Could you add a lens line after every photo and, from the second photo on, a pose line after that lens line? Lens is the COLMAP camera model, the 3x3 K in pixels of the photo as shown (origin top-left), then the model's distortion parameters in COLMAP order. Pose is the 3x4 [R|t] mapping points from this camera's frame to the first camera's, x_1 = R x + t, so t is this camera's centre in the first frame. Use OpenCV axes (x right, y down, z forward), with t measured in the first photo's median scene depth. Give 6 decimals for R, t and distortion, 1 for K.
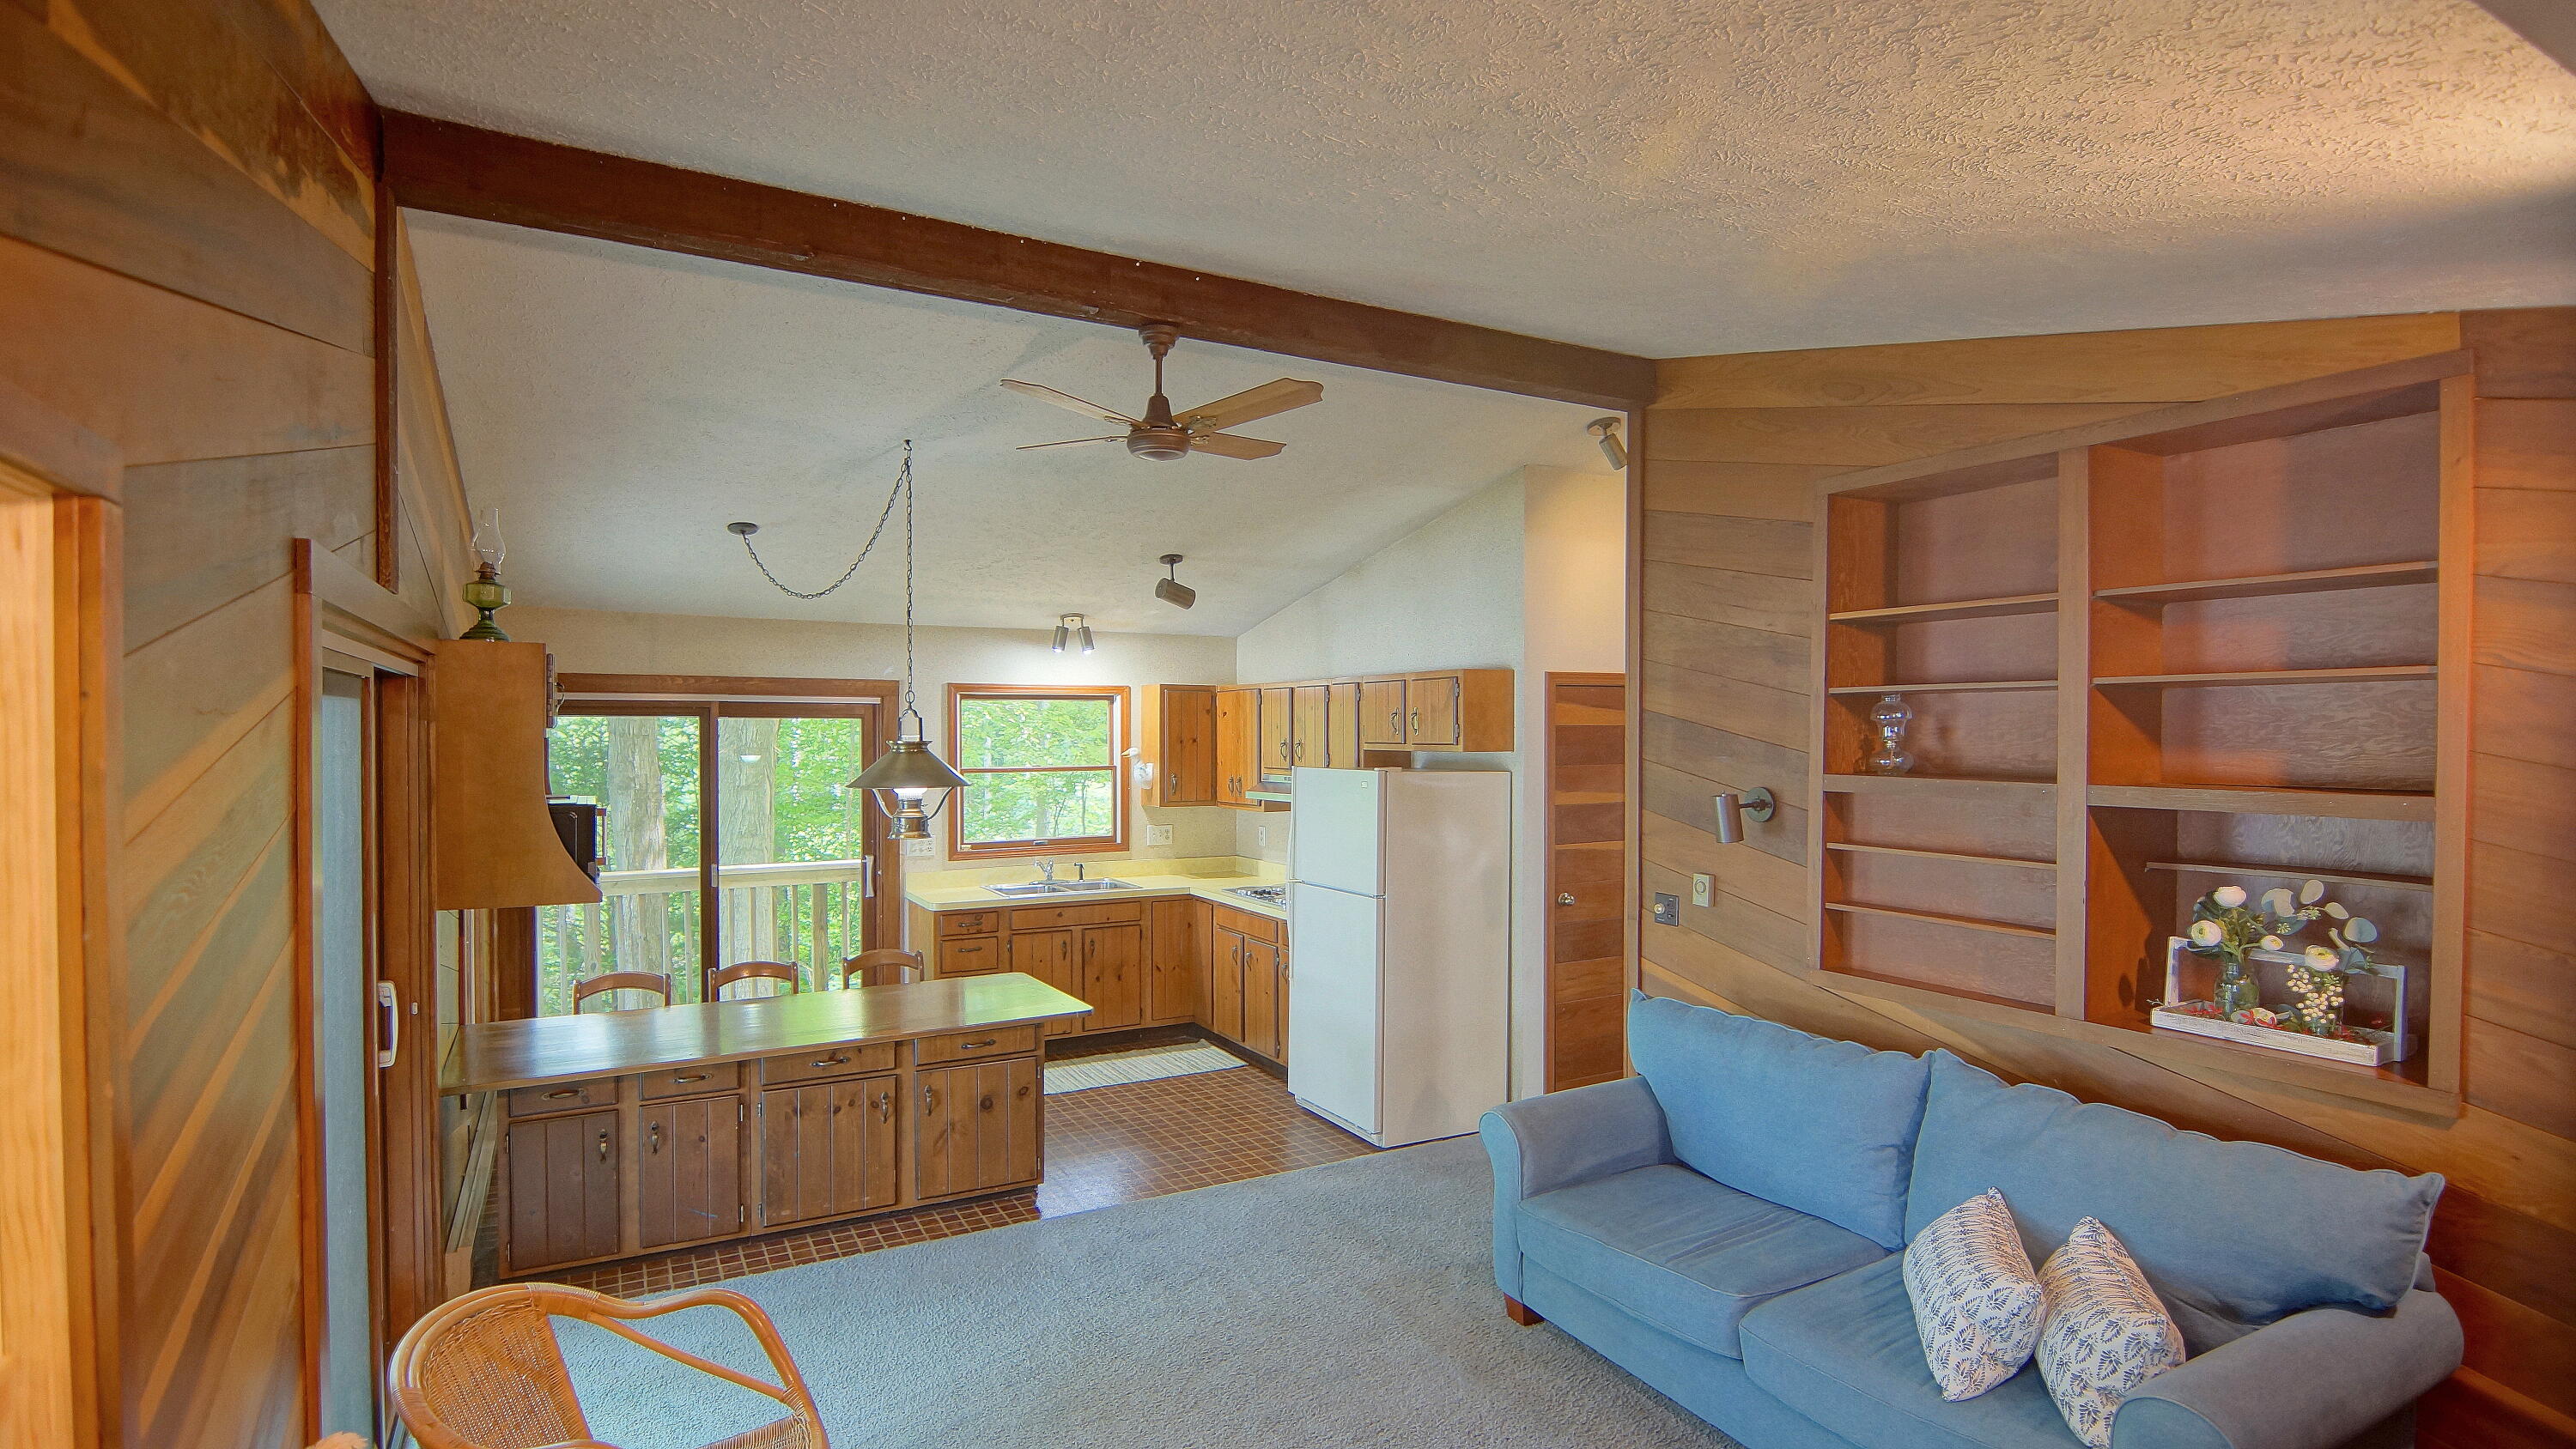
lens RADIAL K [[1252.7, 0, 1291.4], [0, 1252.7, 735.7], [0, 0, 1]] dist [-0.019684, -0.001146]
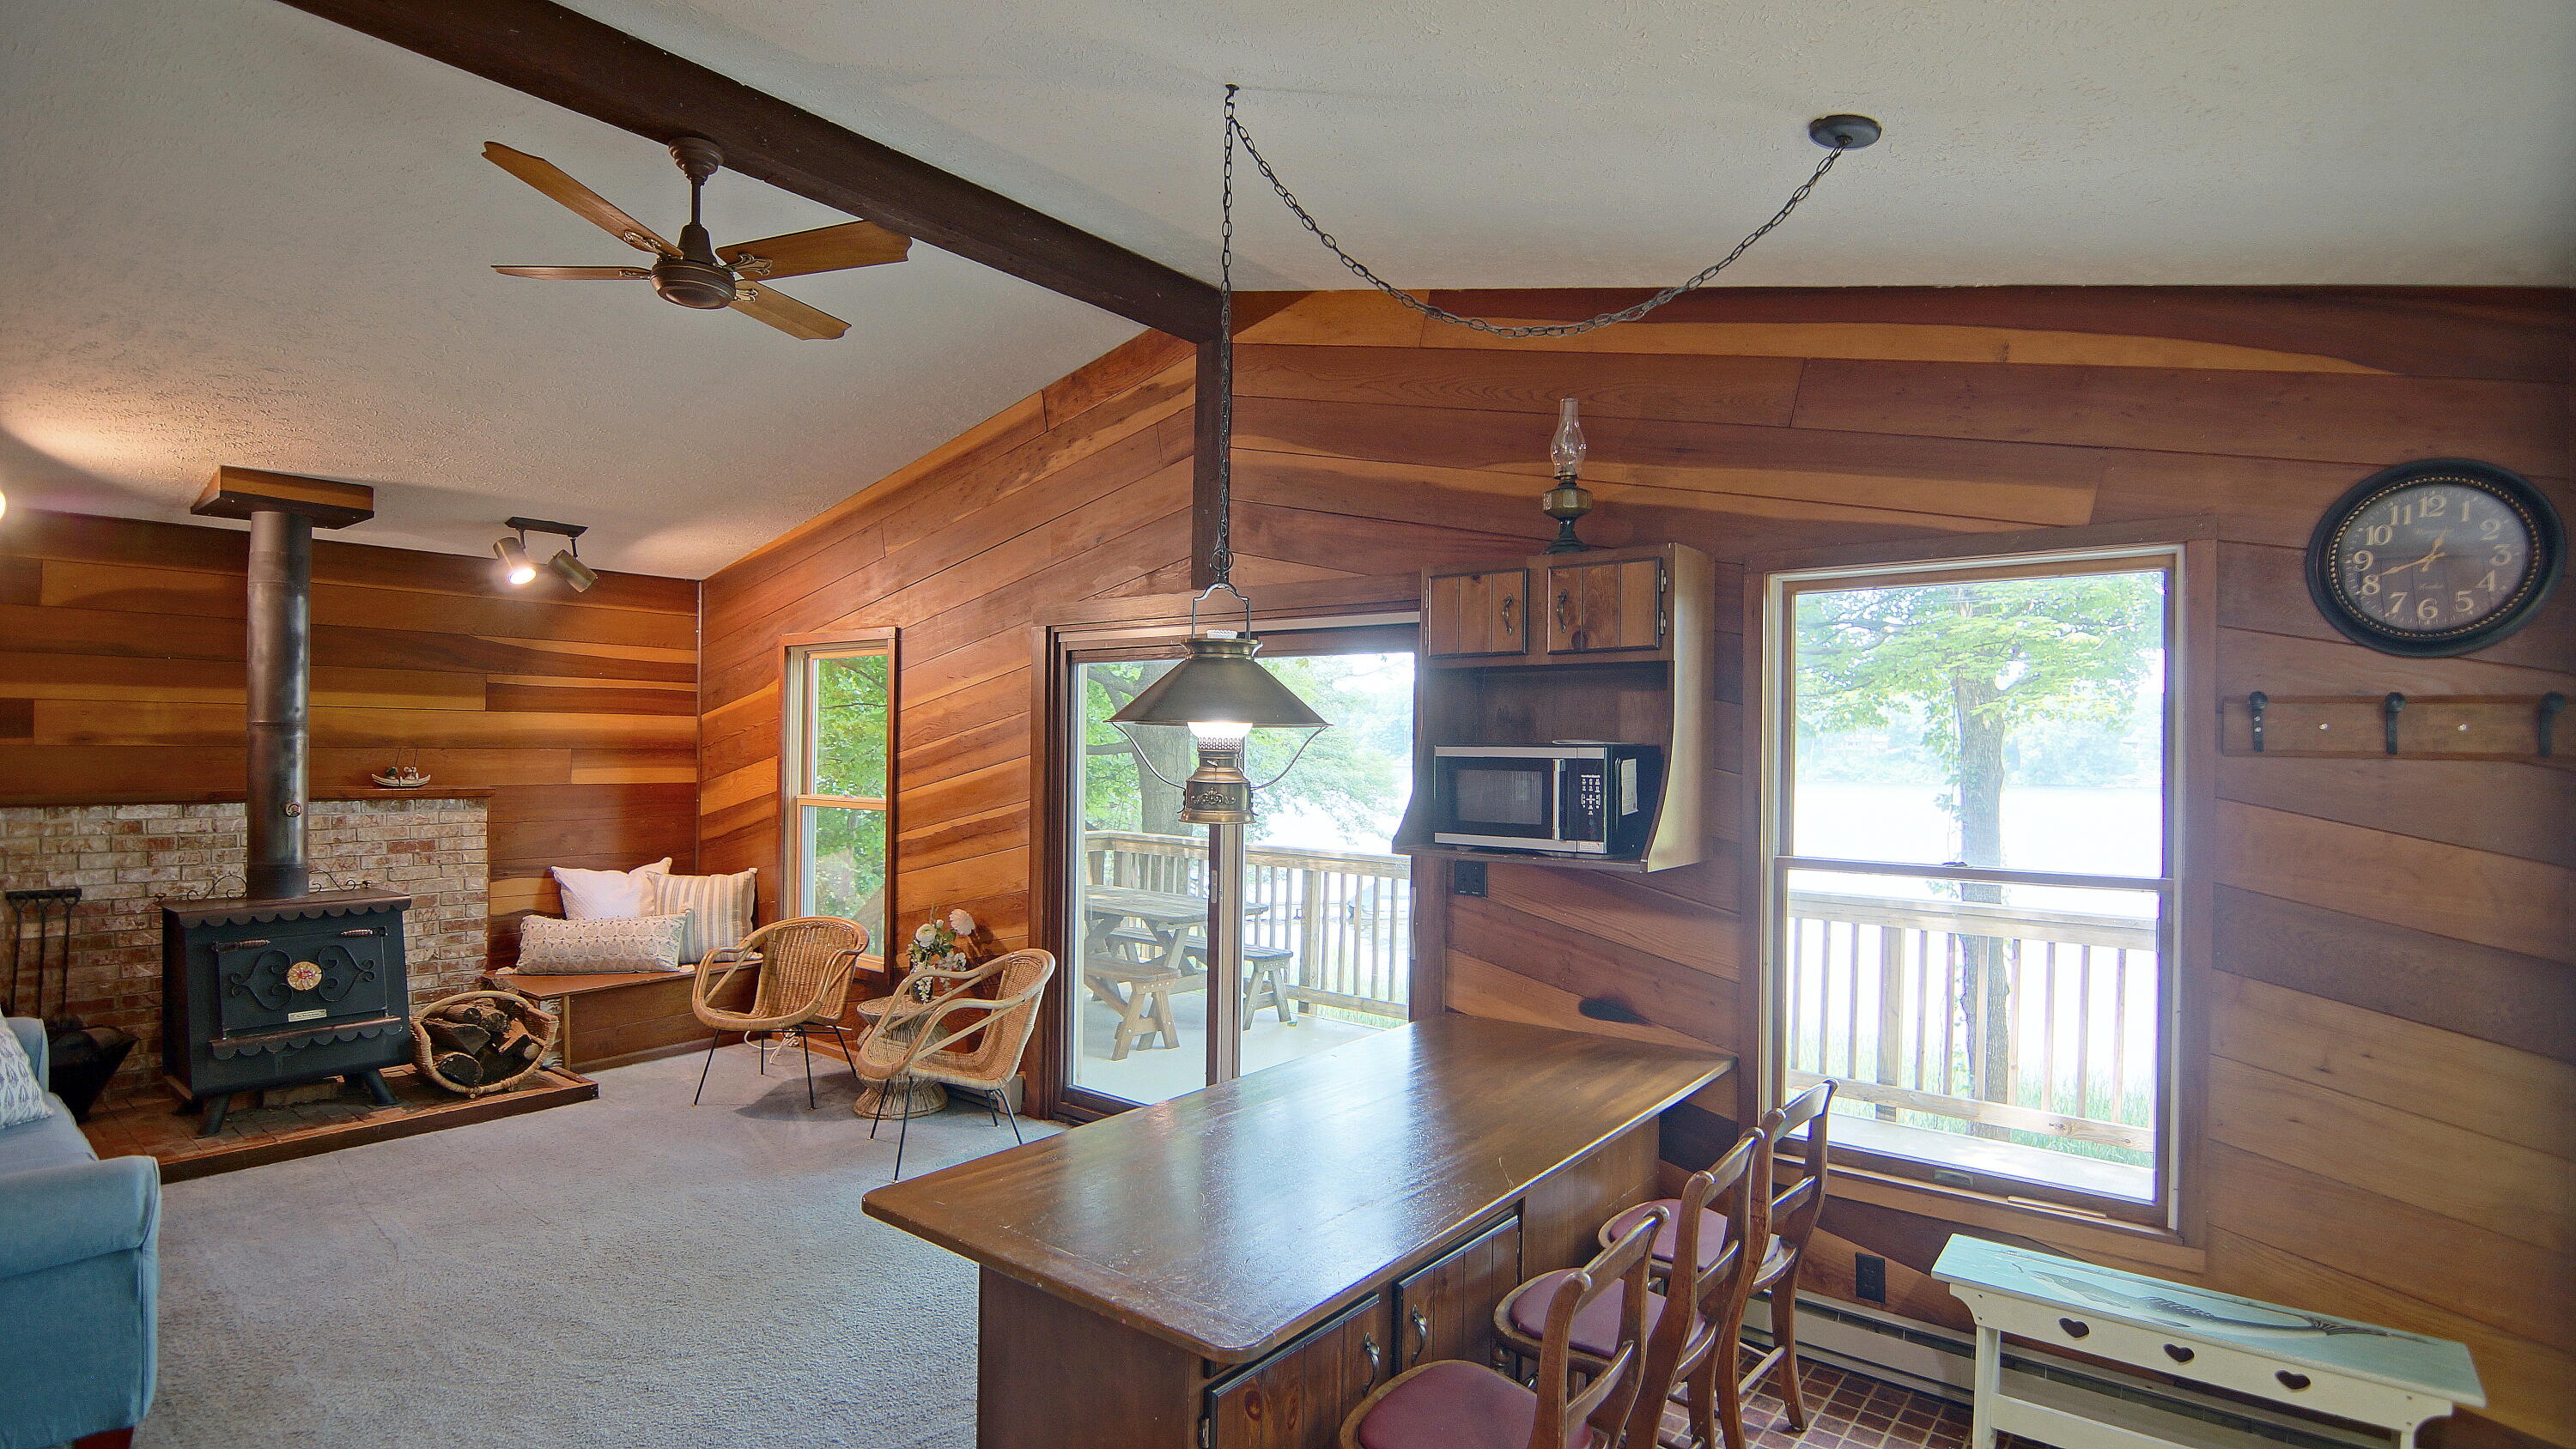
lens RADIAL K [[1252.7, 0, 1239.9], [0, 1252.7, 731.7], [0, 0, 1]] dist [-0.019684, -0.001146]
pose [[-0.938410, -0.017930, -0.345059, -0.089759], [-0.017431, 0.999838, -0.004550, 0.034000], [0.345084, 0.001745, -0.938570, 1.114645]]
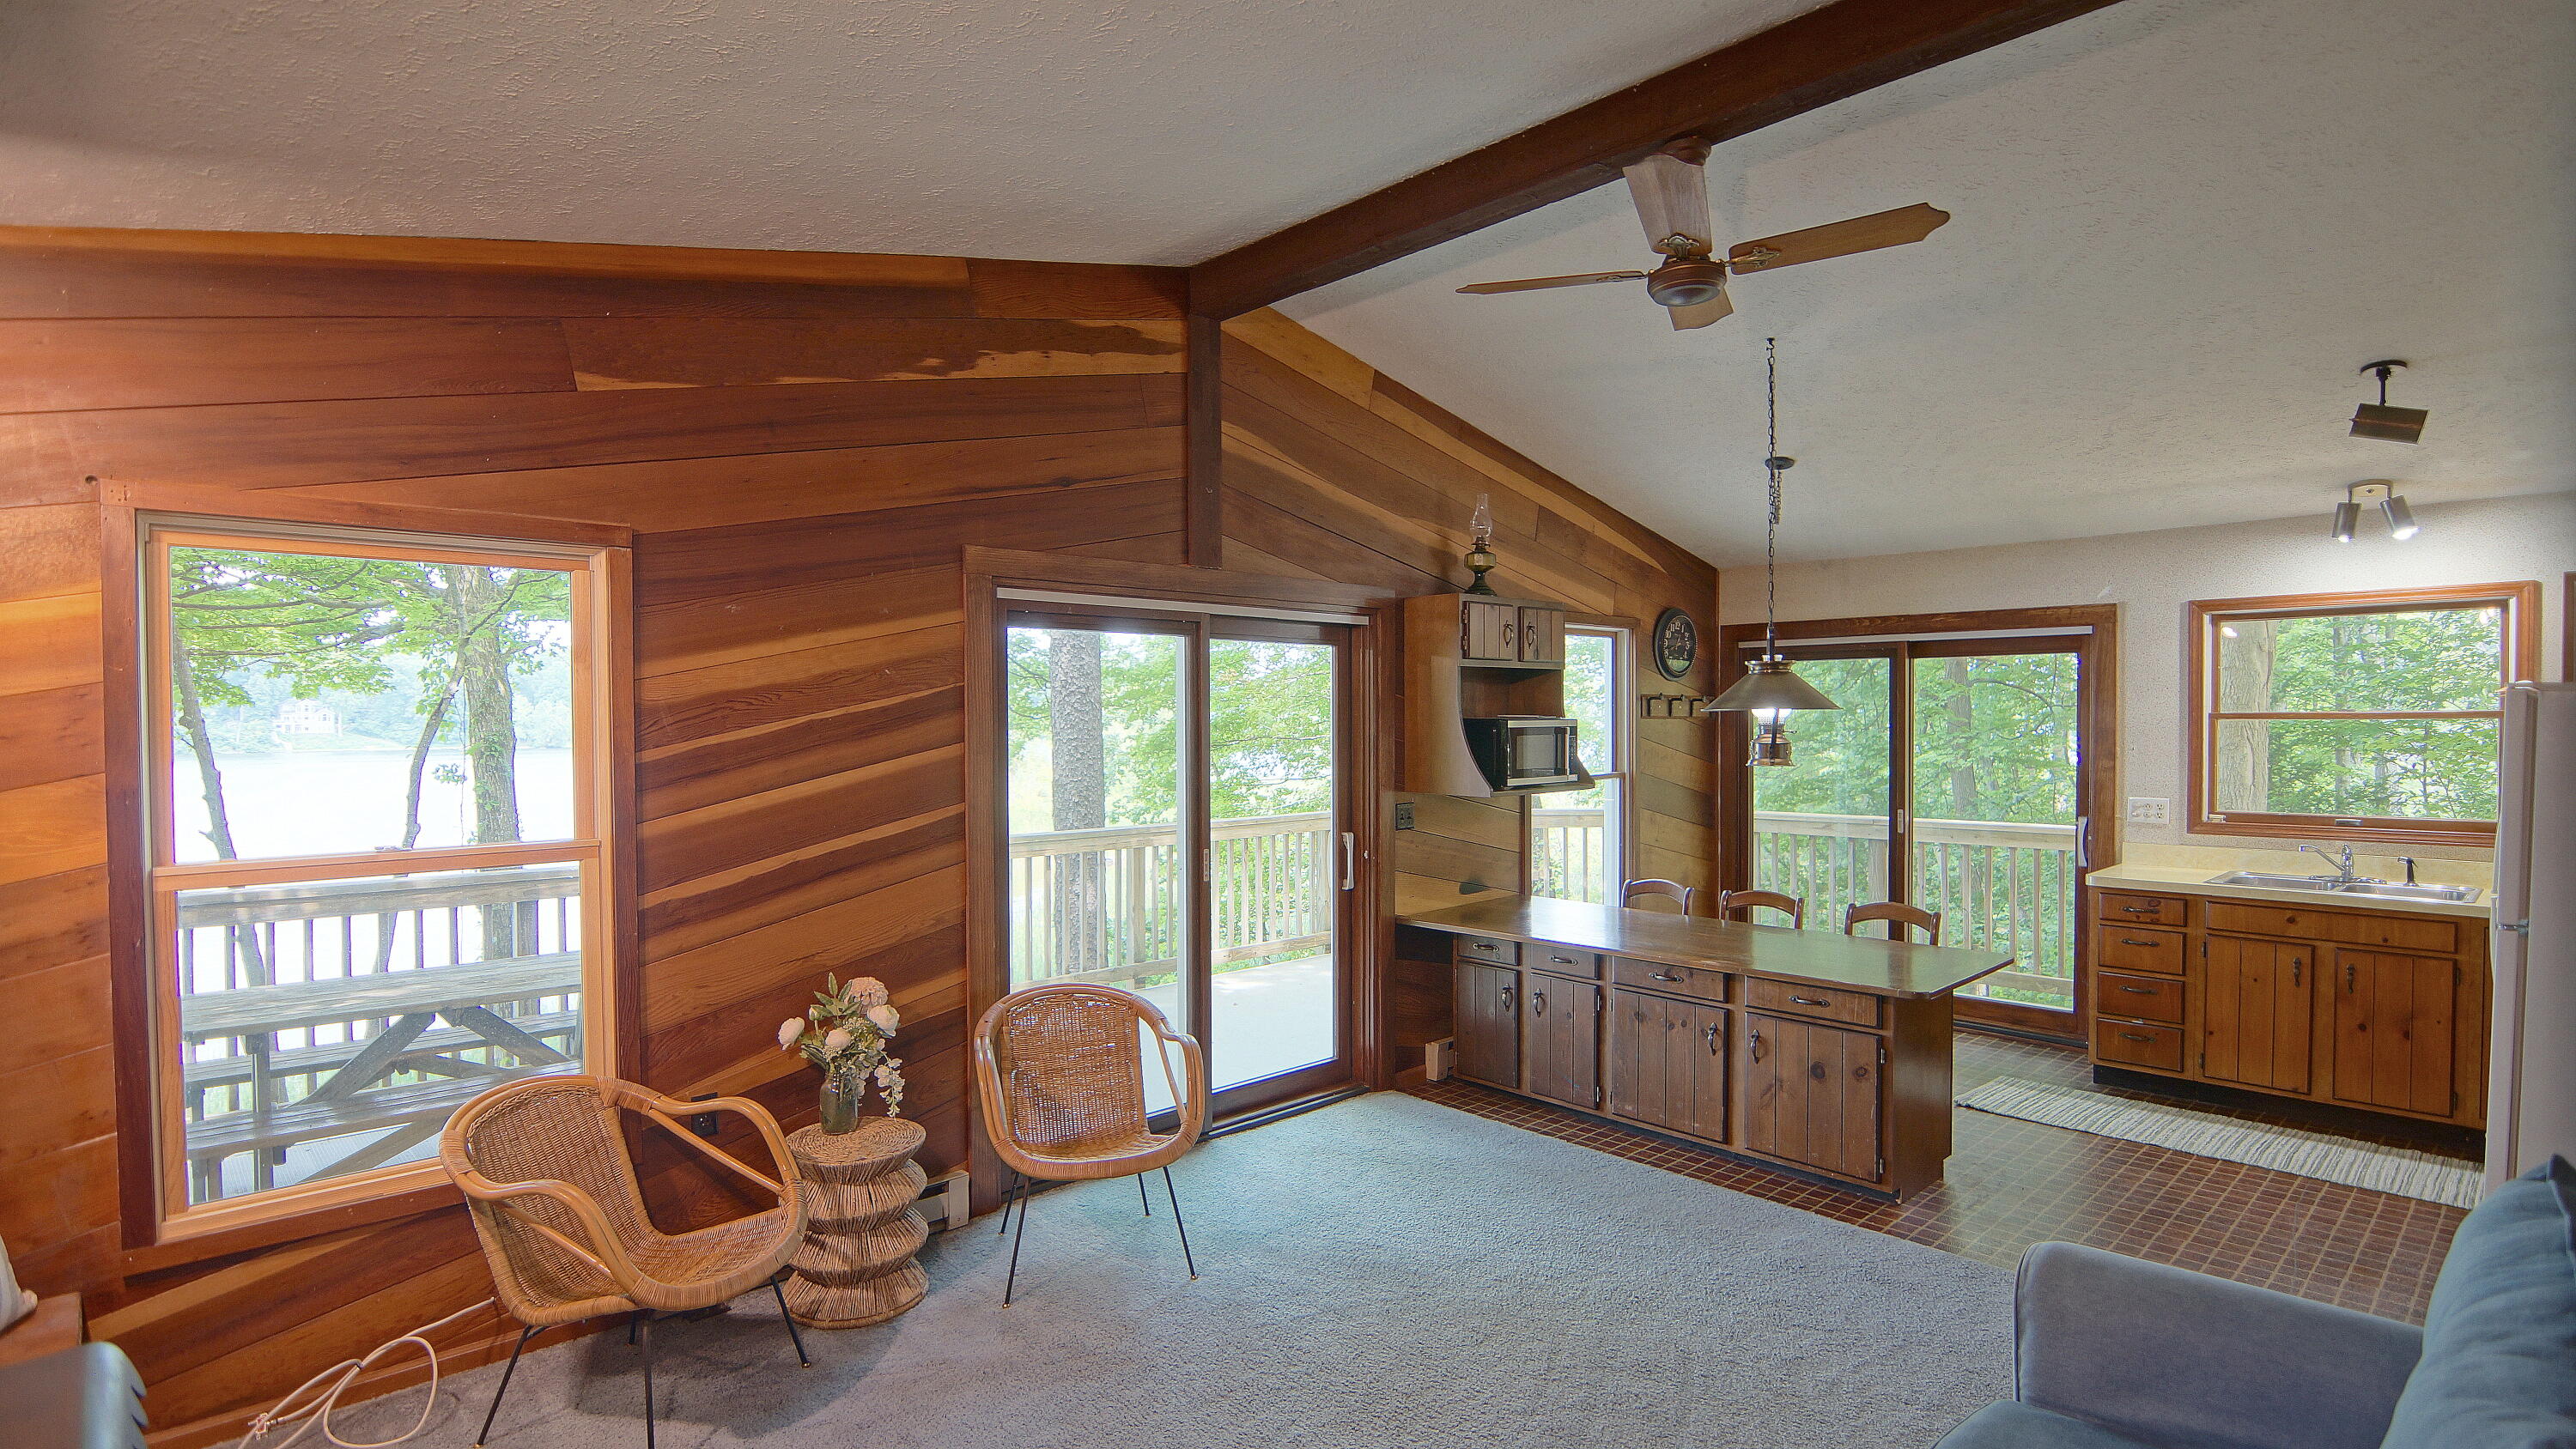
lens RADIAL K [[1252.7, 0, 1275.1], [0, 1252.7, 738.9], [0, 0, 1]] dist [-0.019684, -0.001146]
pose [[0.222311, 0.013421, -0.974883, 0.384307], [-0.001886, 0.999909, 0.013335, 0.037181], [0.974974, -0.001126, 0.222316, 0.320826]]
